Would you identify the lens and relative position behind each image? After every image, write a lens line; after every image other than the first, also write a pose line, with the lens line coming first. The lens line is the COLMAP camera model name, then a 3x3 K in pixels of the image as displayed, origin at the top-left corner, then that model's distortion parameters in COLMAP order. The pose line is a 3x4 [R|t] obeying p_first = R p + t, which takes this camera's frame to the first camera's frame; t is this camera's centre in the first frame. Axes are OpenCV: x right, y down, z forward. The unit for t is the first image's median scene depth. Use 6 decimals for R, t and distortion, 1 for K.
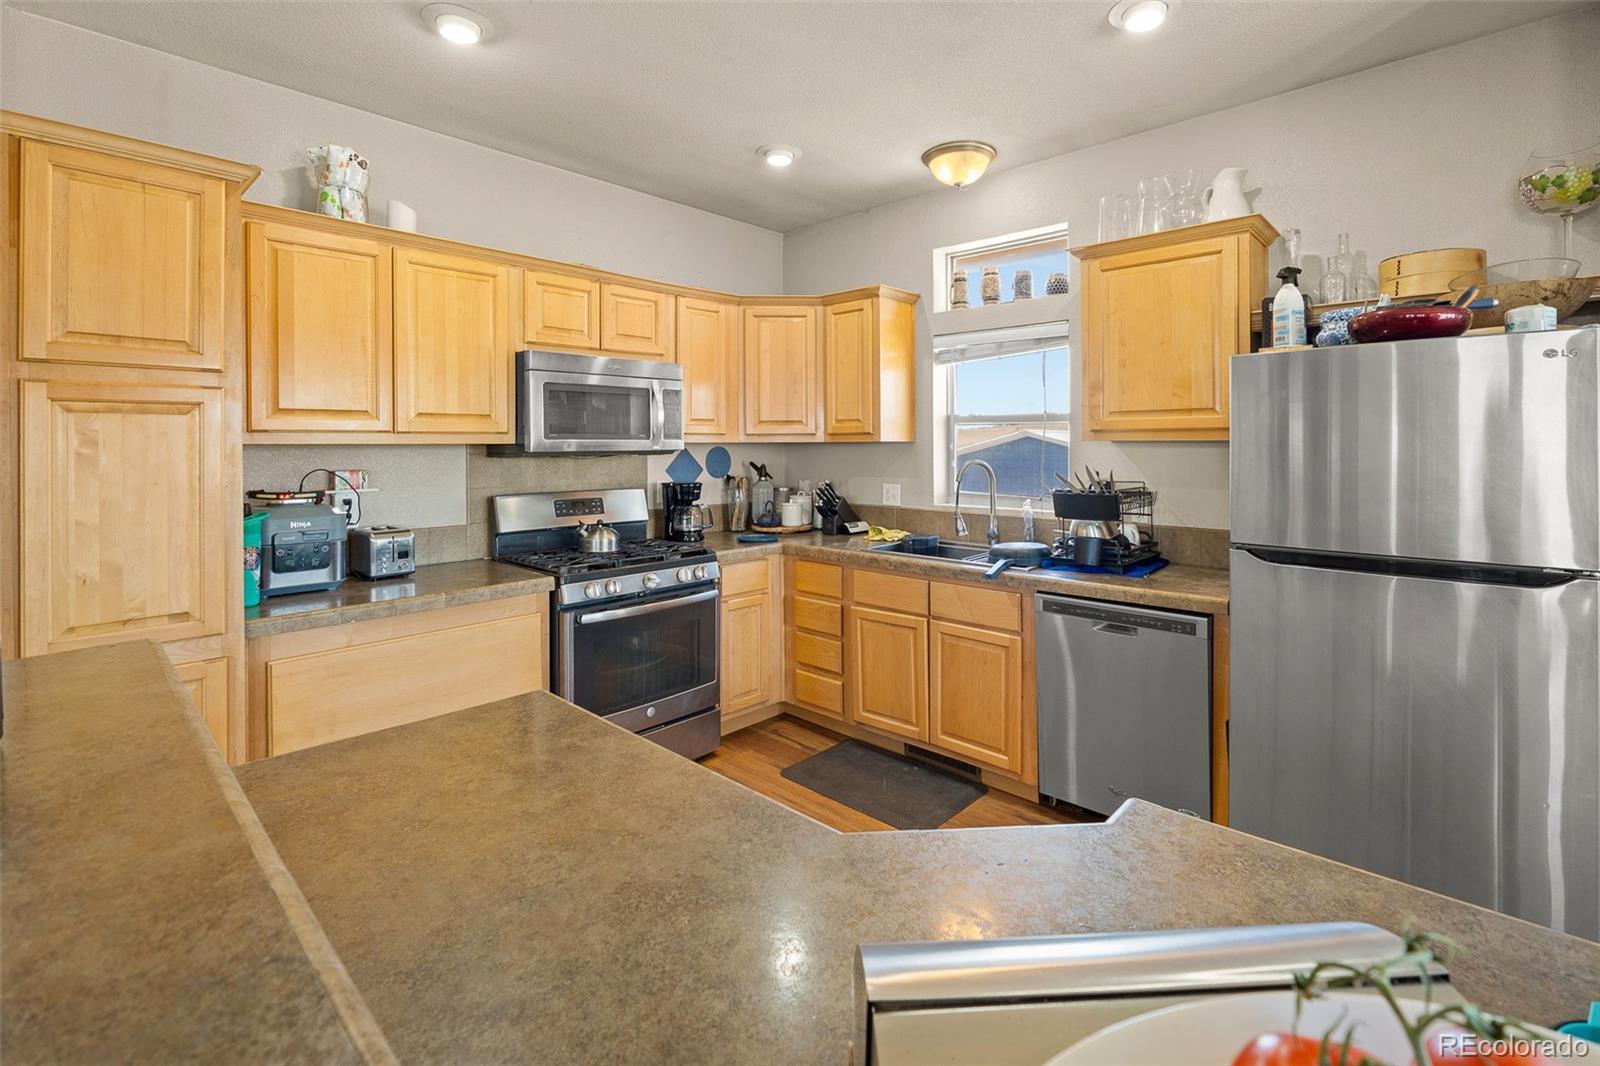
lens RADIAL K [[730.2, 0, 822.9], [0, 730.2, 441.5], [0, 0, 1]] dist [-0.005396, 0.000078]
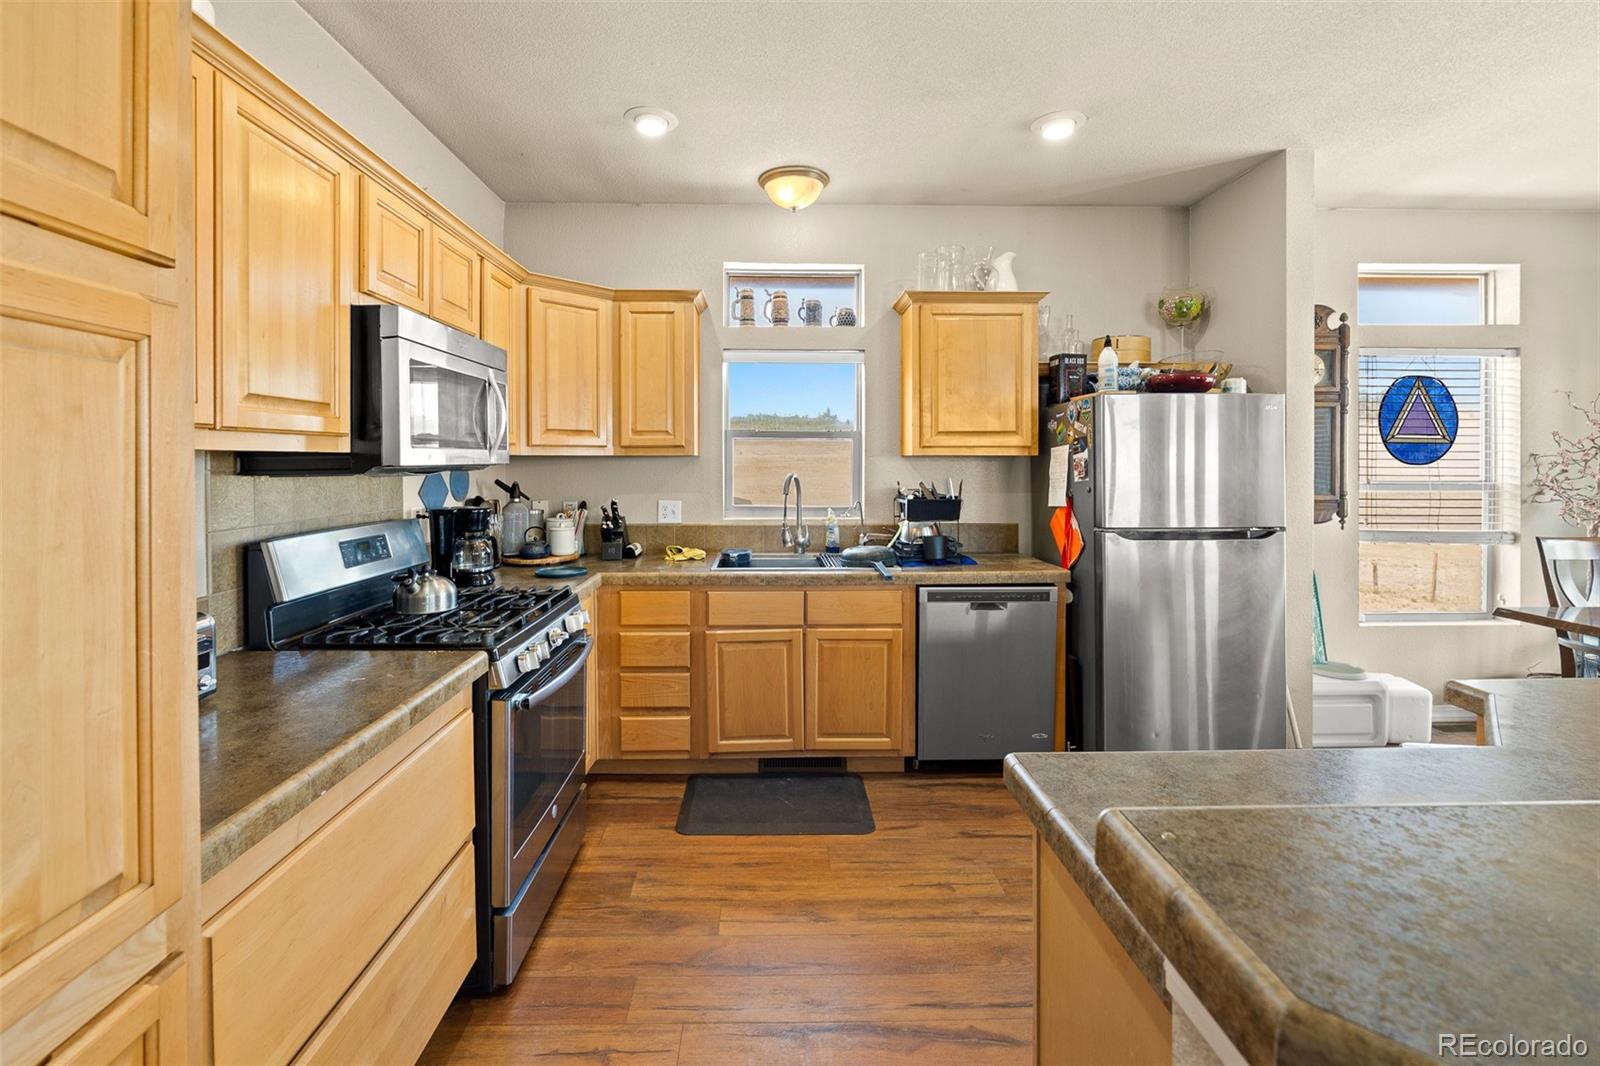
lens RADIAL K [[706.3, 0, 781.4], [0, 706.3, 463.9], [0, 0, 1]] dist [-0.002579, 0.000044]
pose [[0.719052, 0.000059, 0.694956, -0.529195], [-0.003853, 0.999985, 0.003902, 0.008193], [-0.694945, -0.005483, 0.719042, 0.292871]]
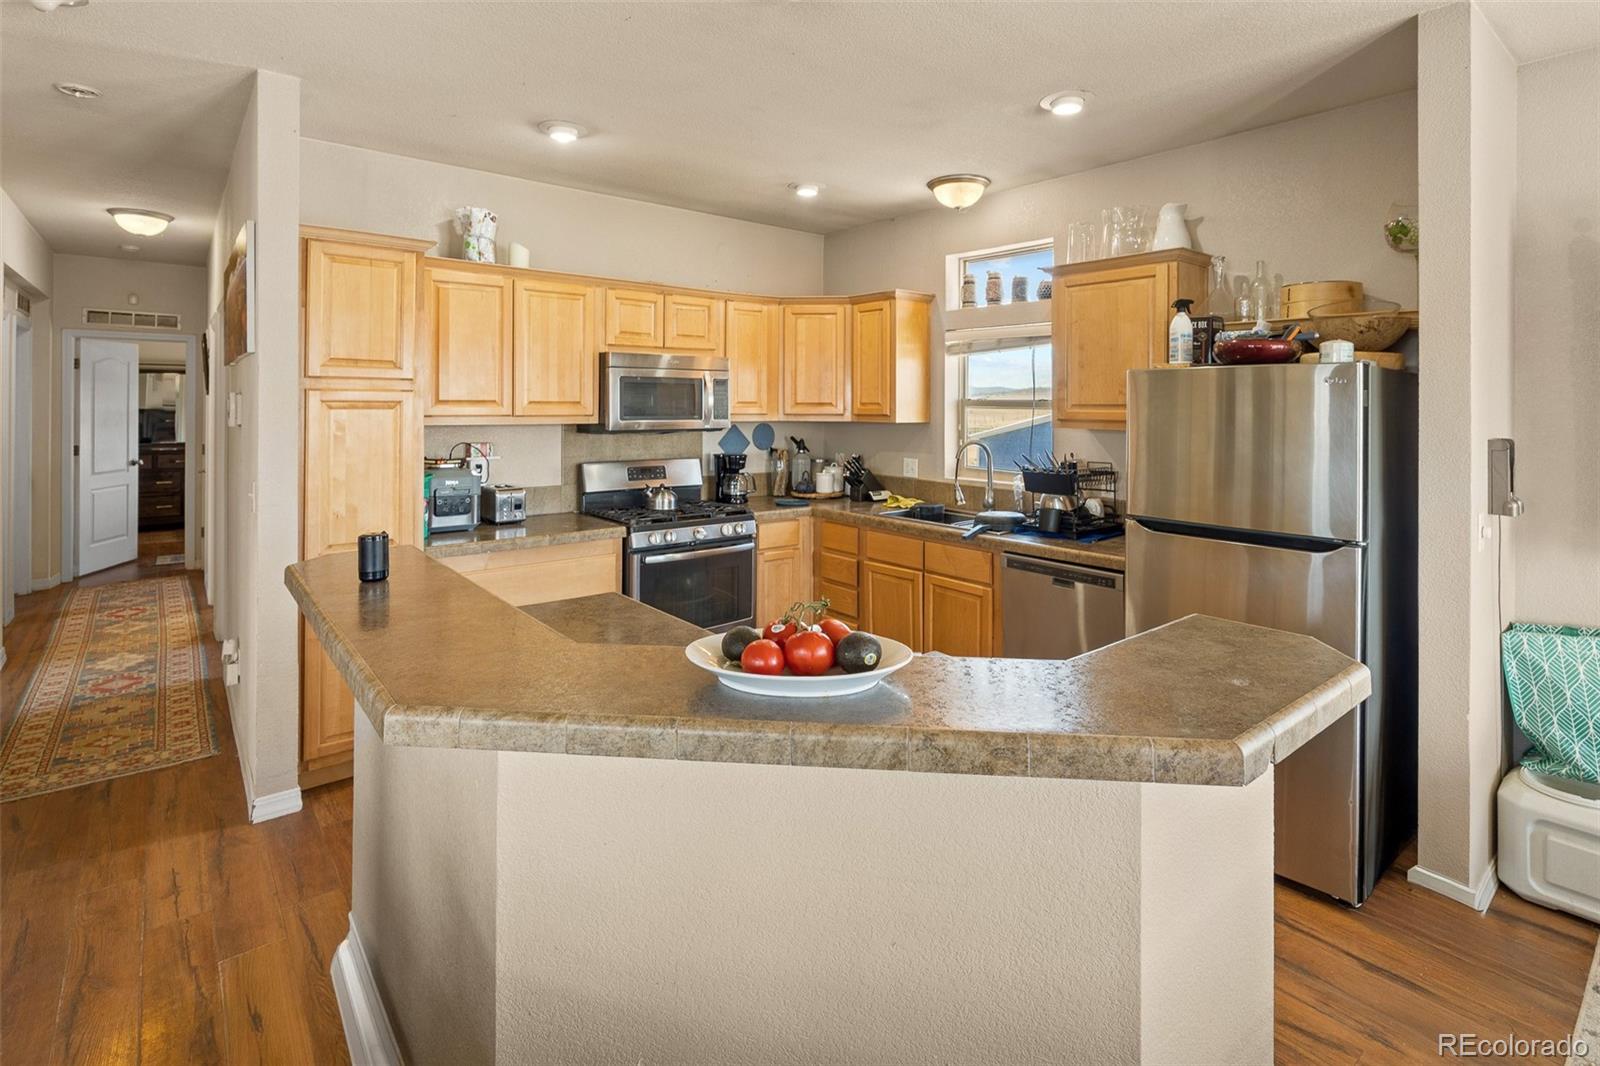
lens RADIAL K [[784.3, 0, 801.1], [0, 784.3, 399.0], [0, 0, 1]] dist [-0.002704, -0.000120]
pose [[0.989964, 0.009041, -0.141033, 0.116987], [-0.009555, 0.999950, -0.002969, -0.036043], [0.140999, 0.004286, 0.990000, -0.294154]]
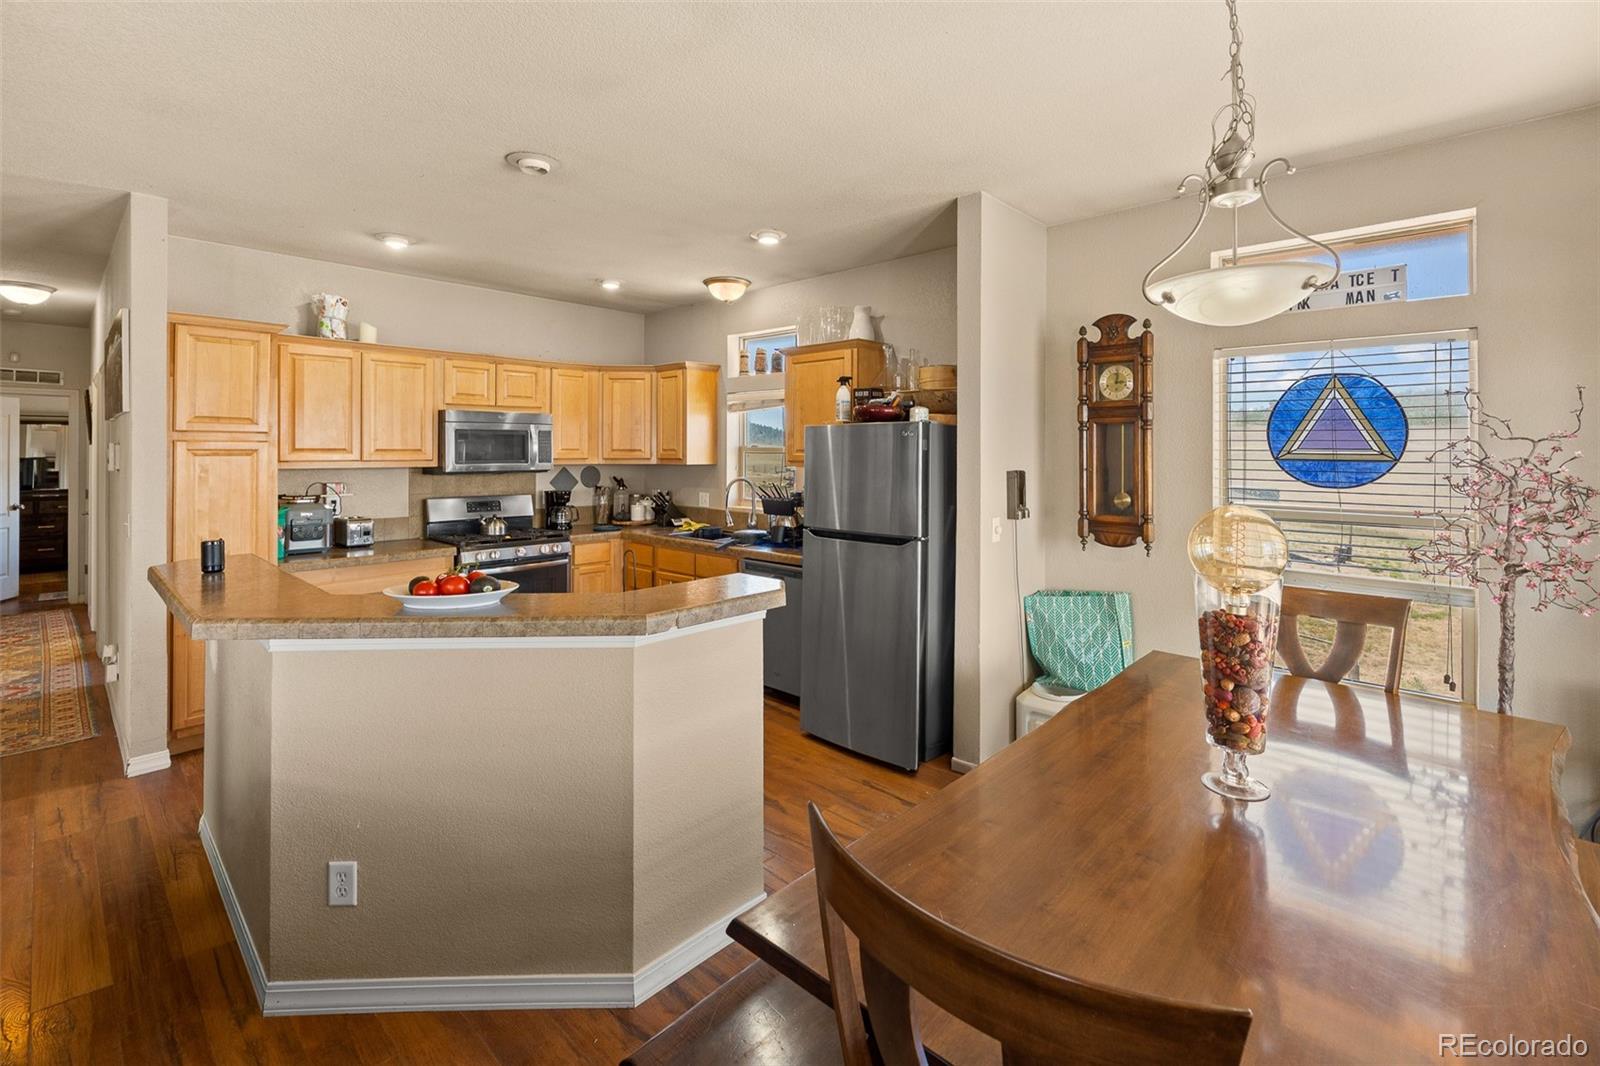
lens RADIAL K [[713.0, 0, 797.2], [0, 713.0, 444.6], [0, 0, 1]] dist [-0.002086, -0.000123]
pose [[0.999932, 0.005379, -0.010358, 0.358217], [-0.005436, 0.999970, -0.005548, -0.037718], [0.010328, 0.005604, 0.999931, -0.524557]]
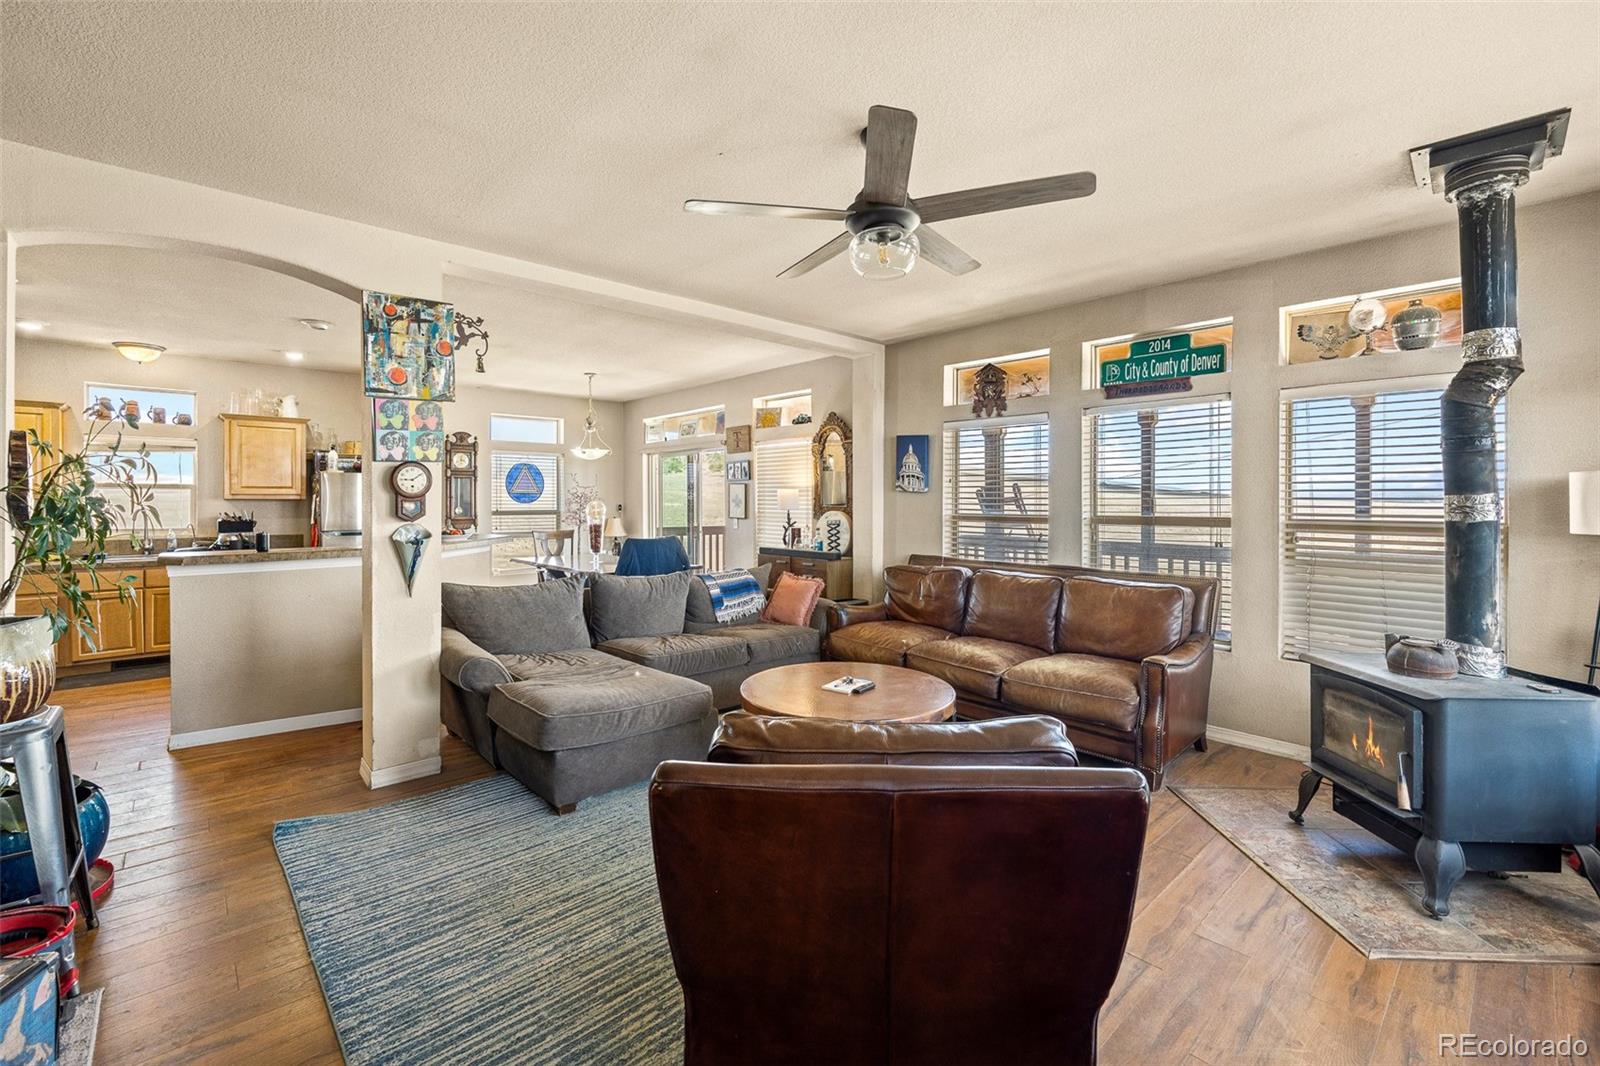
lens RADIAL K [[699.2, 0, 805.8], [0, 699.2, 504.8], [0, 0, 1]] dist [-0.001039, -0.000331]
pose [[0.092984, -0.002788, 0.995664, -1.458479], [-0.003677, 0.999988, 0.003143, 0.004122], [-0.995661, -0.003953, 0.092972, -0.884832]]
